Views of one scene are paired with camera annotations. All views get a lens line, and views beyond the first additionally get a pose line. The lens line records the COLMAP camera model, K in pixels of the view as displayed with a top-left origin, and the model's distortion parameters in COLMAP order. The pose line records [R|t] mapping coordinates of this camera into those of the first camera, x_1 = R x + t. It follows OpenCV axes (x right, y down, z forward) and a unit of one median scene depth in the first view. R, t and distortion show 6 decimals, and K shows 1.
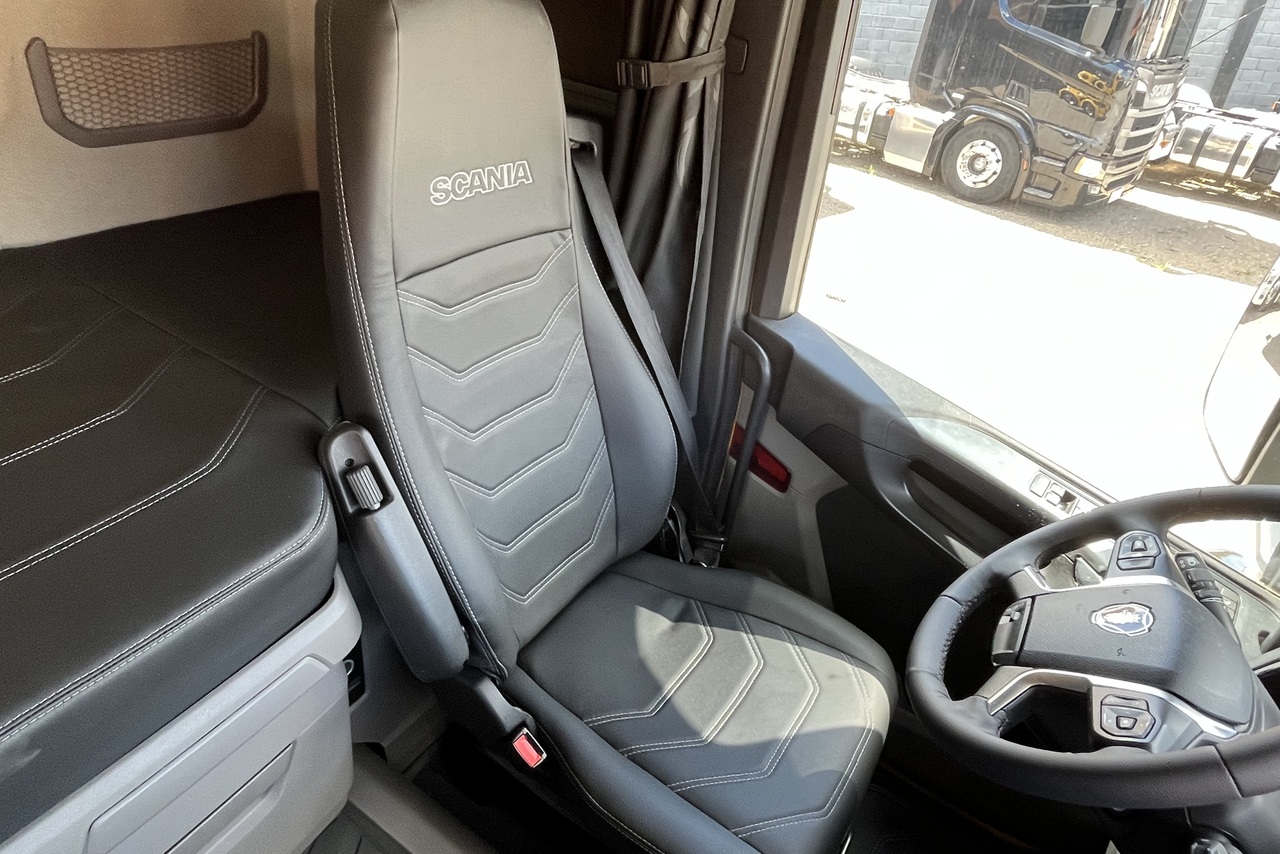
lens RADIAL K [[779.8, 0, 639.8], [0, 779.8, 426.4], [0, 0, 1]] dist [0.001557, -0.000095]
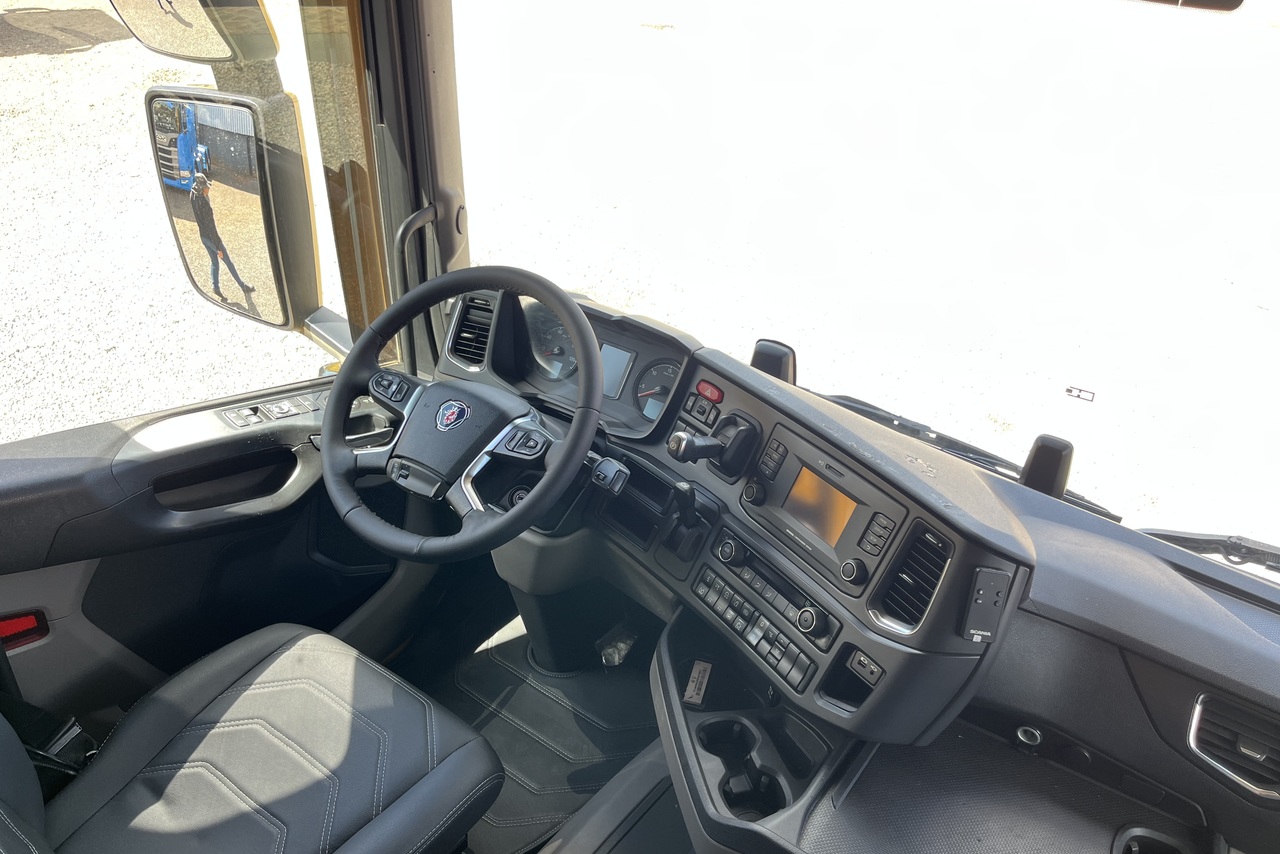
lens RADIAL K [[965.7, 0, 637.8], [0, 965.7, 415.1], [0, 0, 1]] dist [0.082326, -0.114098]
pose [[0.079199, -0.607419, 0.790423, -0.551389], [0.521295, 0.701093, 0.486539, -0.317356], [-0.849693, 0.373511, 0.372171, 0.007758]]
